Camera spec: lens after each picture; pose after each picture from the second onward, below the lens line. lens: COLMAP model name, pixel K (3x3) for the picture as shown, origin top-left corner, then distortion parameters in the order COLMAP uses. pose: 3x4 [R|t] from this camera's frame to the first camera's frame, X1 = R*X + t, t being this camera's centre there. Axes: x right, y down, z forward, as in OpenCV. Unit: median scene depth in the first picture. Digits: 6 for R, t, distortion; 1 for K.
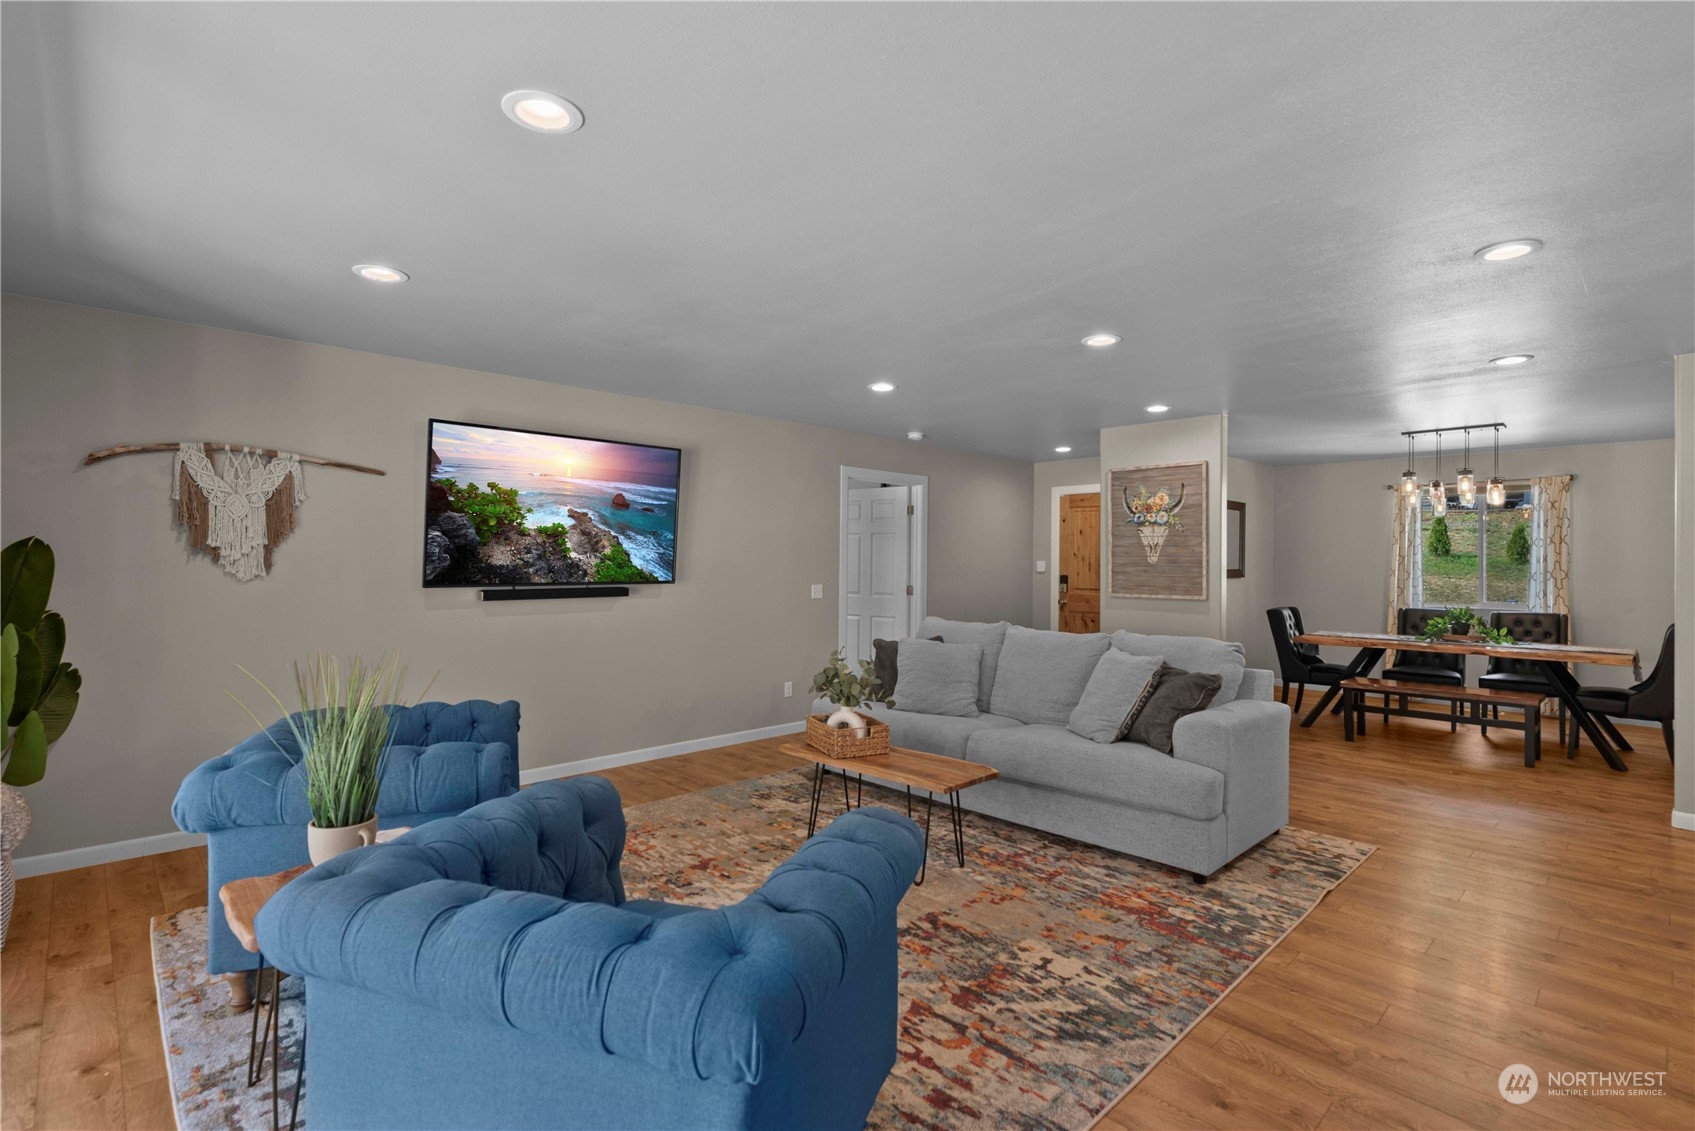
lens RADIAL K [[797.3, 0, 852.6], [0, 797.3, 550.2], [0, 0, 1]] dist [-0.000591, -0.001248]
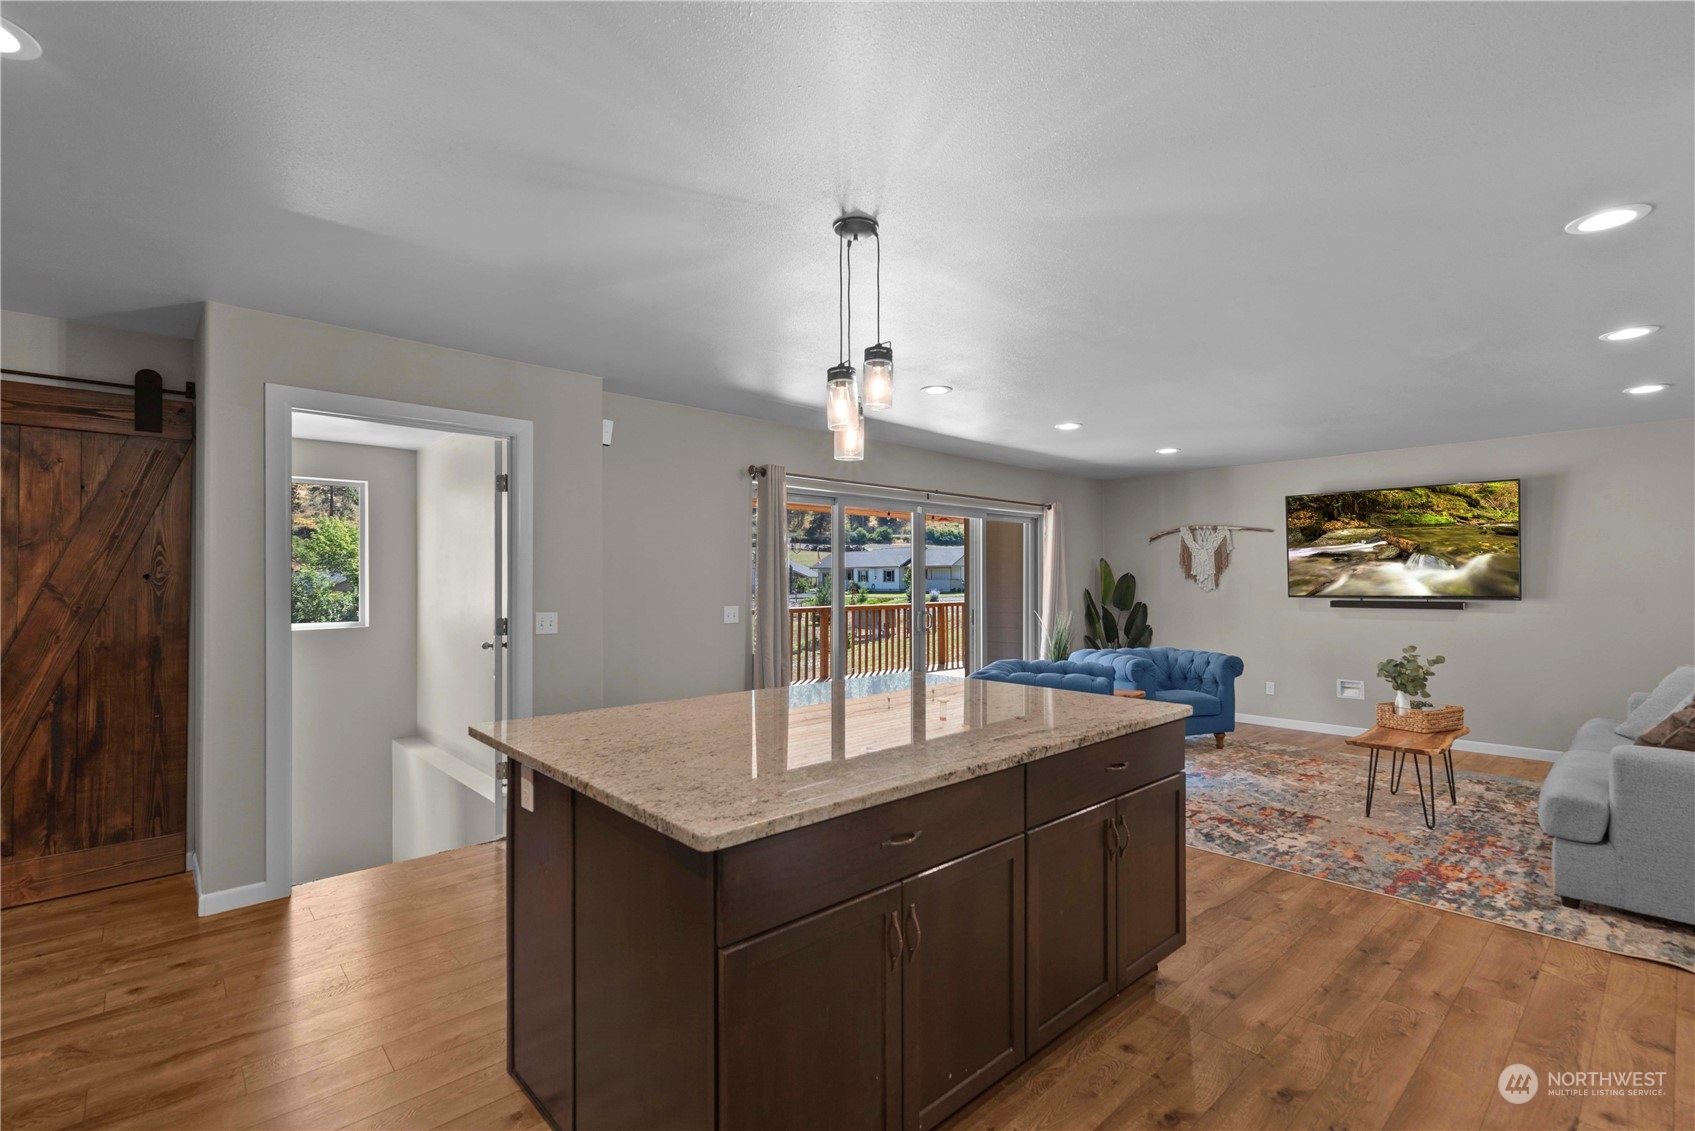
lens RADIAL K [[738.2, 0, 856.4], [0, 738.2, 584.4], [0, 0, 1]] dist [-0.003449, -0.002102]
pose [[-0.029911, -0.007042, -0.999528, 1.195637], [0.013283, 0.999884, -0.007442, 0.022456], [0.999464, -0.013499, -0.029814, 0.155127]]
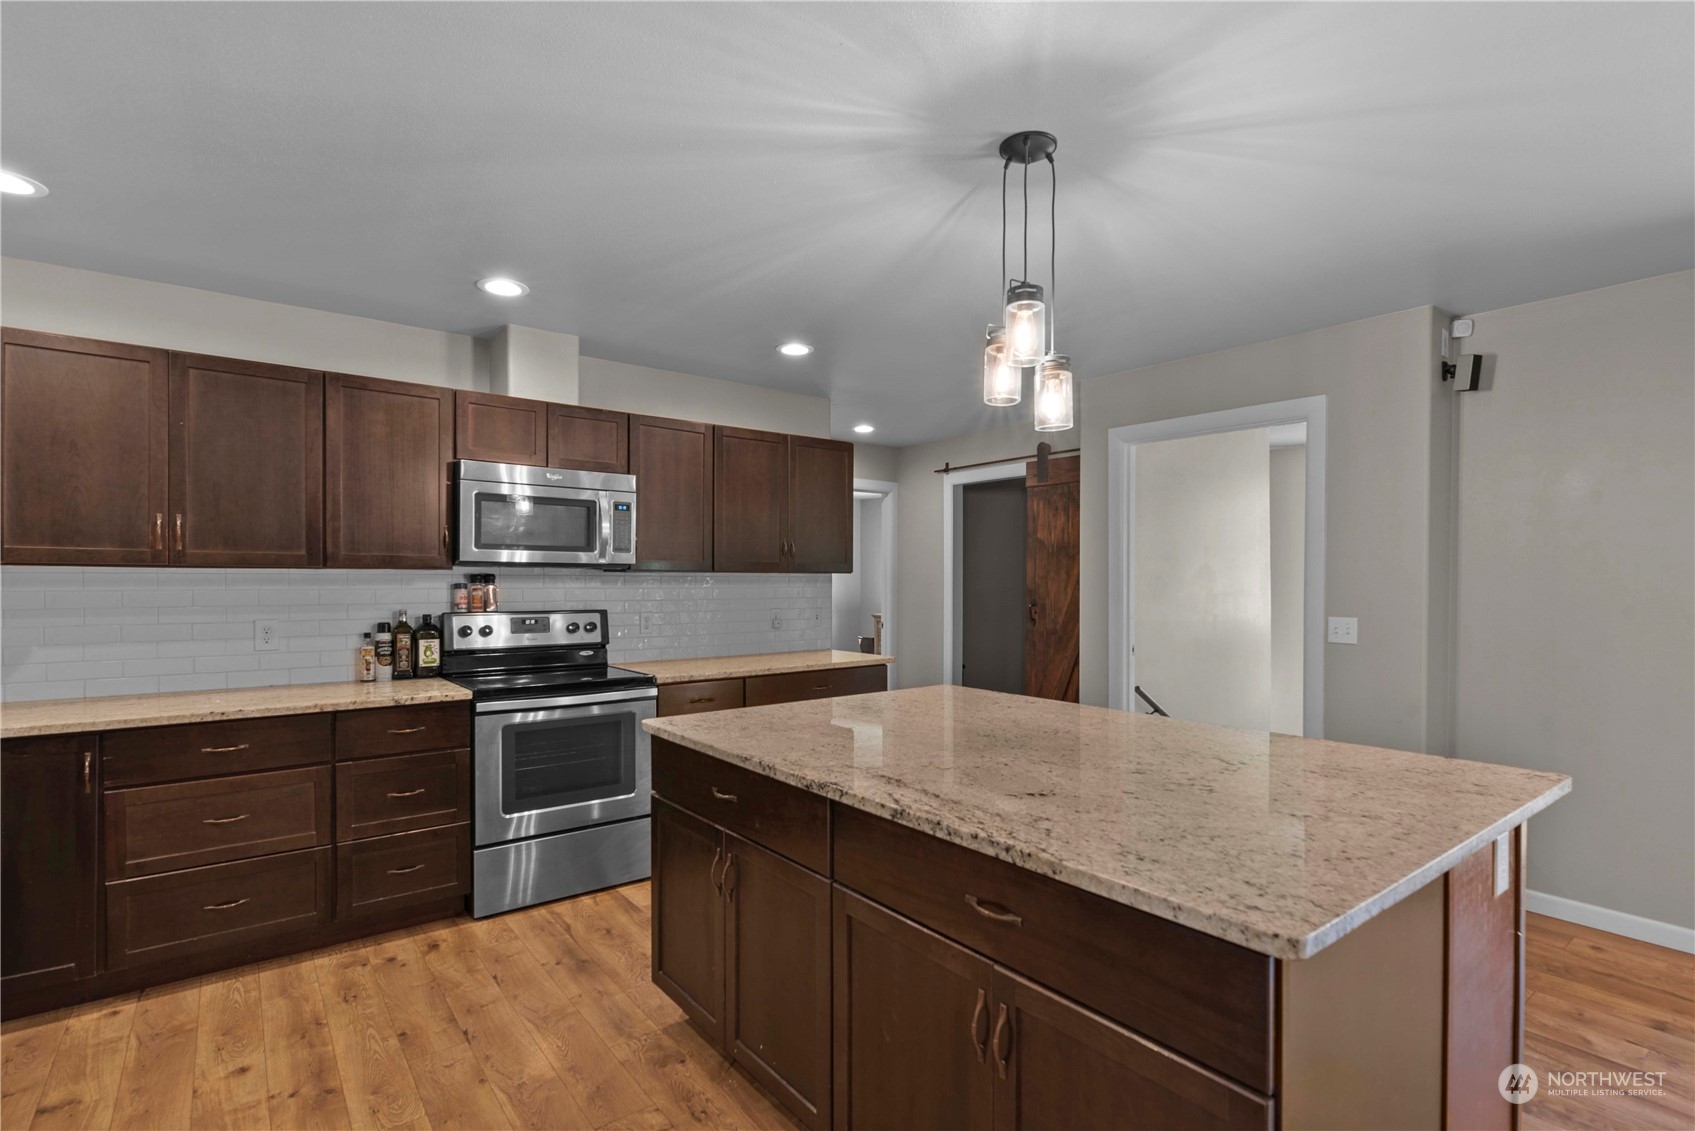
lens RADIAL K [[797.3, 0, 837.1], [0, 797.3, 588.7], [0, 0, 1]] dist [-0.000591, -0.001248]
pose [[-0.992422, -0.013472, 0.122133, 0.666150], [-0.012910, 0.999902, 0.005391, 0.015868], [-0.122194, 0.003774, -0.992499, 0.682698]]
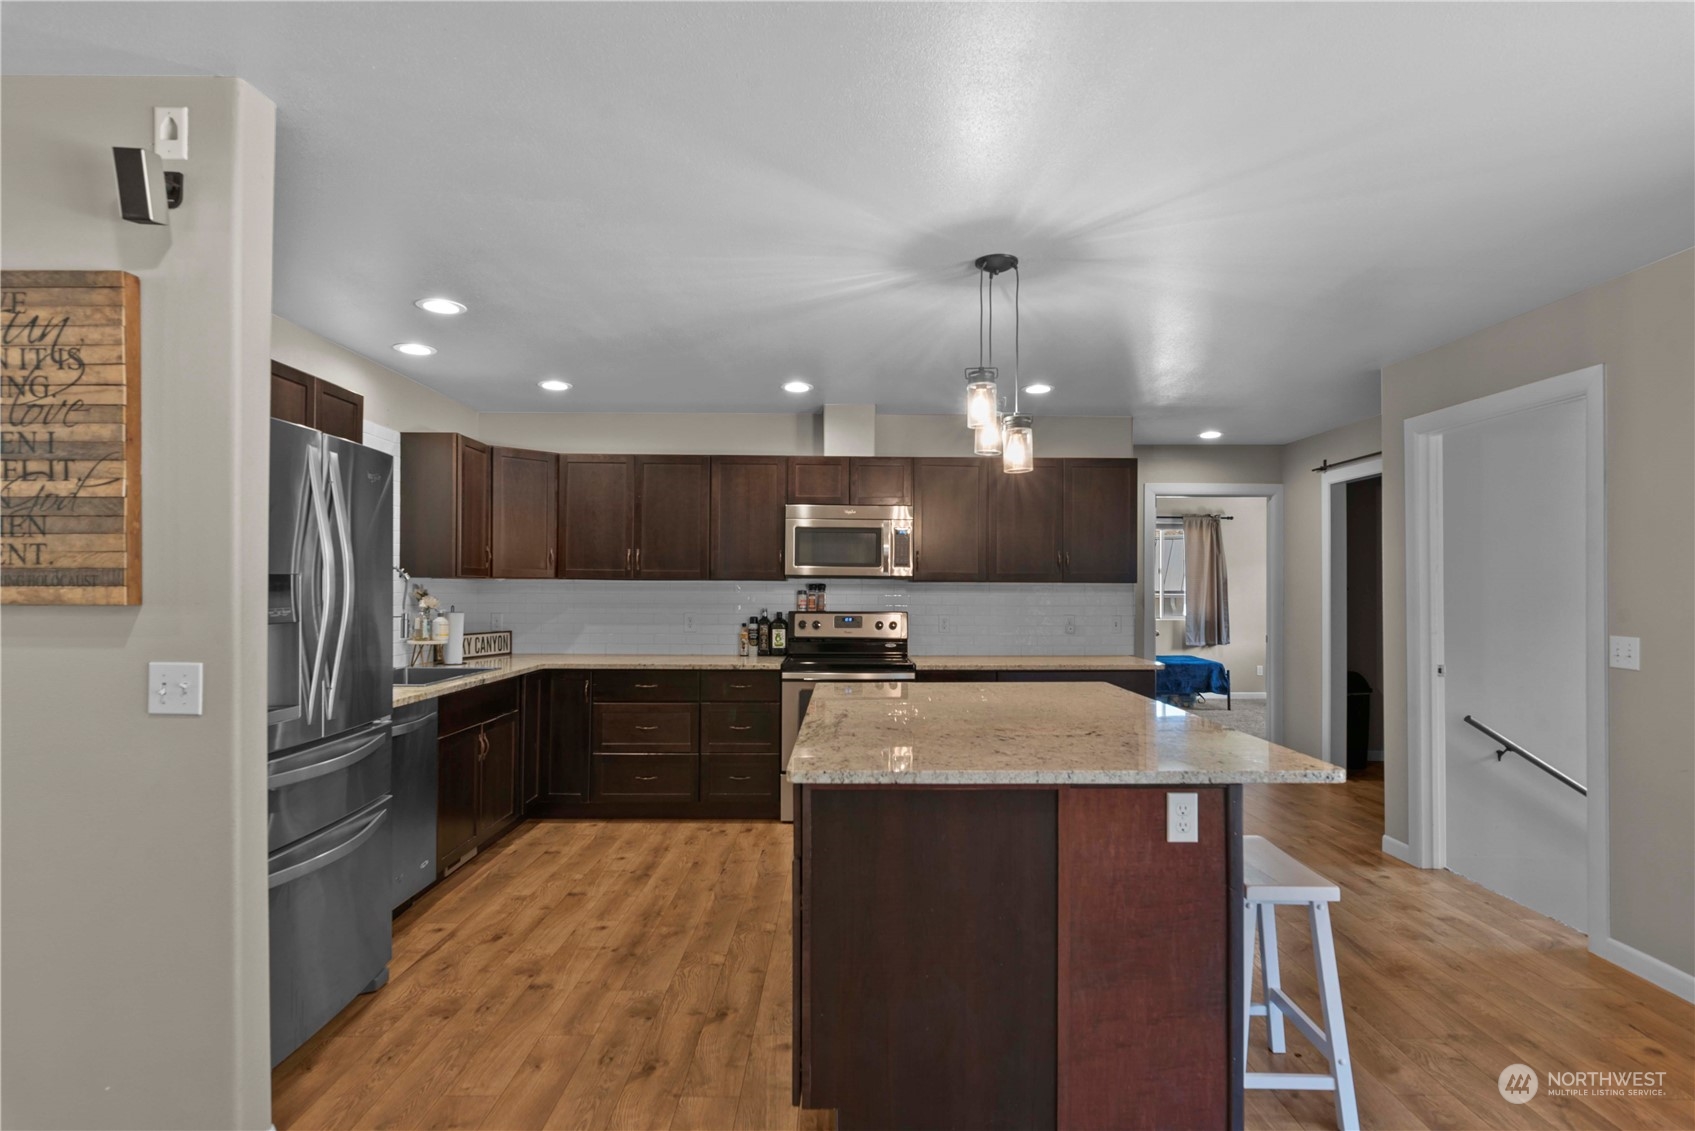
lens RADIAL K [[864.4, 0, 857.8], [0, 864.4, 578.7], [0, 0, 1]] dist [0.003344, -0.001061]
pose [[-0.720996, -0.006119, 0.692912, 0.156918], [-0.017439, 0.999805, -0.009317, 0.012560], [-0.692719, -0.018801, -0.720962, 0.773548]]
